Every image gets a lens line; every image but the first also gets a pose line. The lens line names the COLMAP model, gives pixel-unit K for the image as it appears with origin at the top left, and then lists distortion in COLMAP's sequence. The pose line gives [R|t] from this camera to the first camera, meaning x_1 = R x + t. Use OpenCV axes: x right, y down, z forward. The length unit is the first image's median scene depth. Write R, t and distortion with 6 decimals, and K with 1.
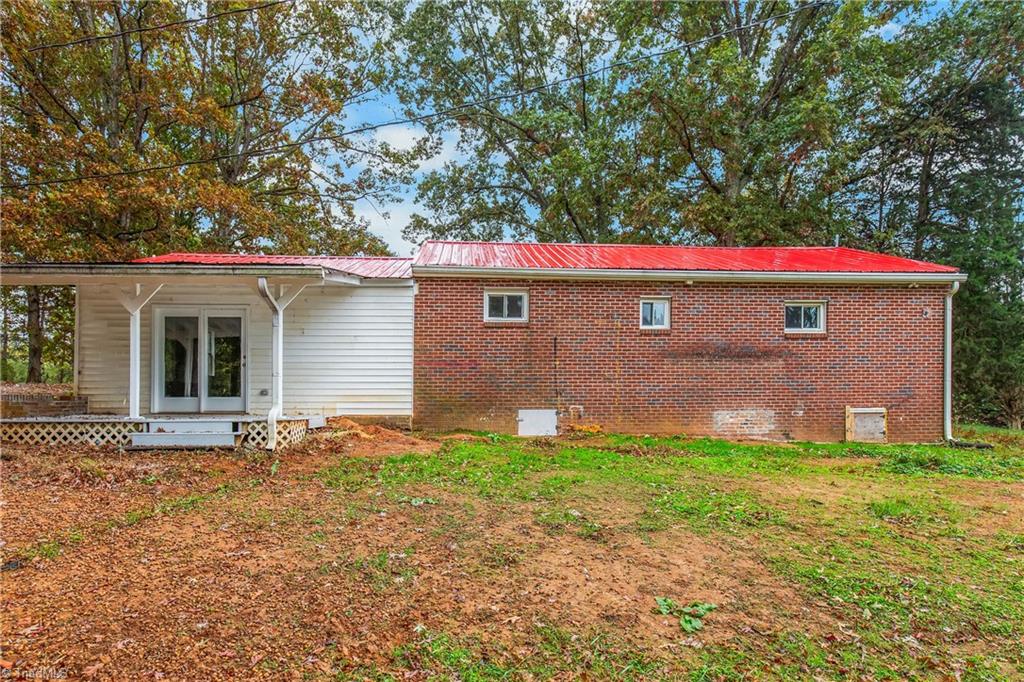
lens RADIAL K [[517.8, 0, 511.9], [0, 517.8, 396.4], [0, 0, 1]] dist [0.002245, -0.000401]
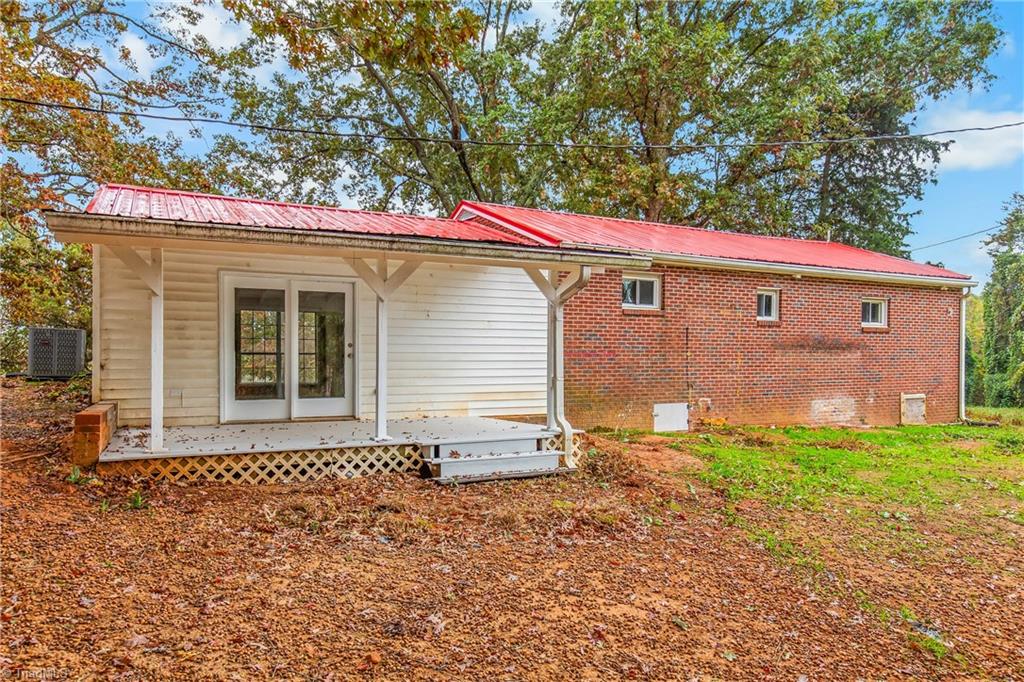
lens RADIAL K [[593.3, 0, 512.8], [0, 593.3, 381.4], [0, 0, 1]] dist [0.007377, -0.000384]
pose [[0.935114, -0.013441, 0.354092, -0.603838], [0.004417, 0.999645, 0.026279, -0.044575], [-0.354320, -0.023010, 0.934841, 0.091319]]
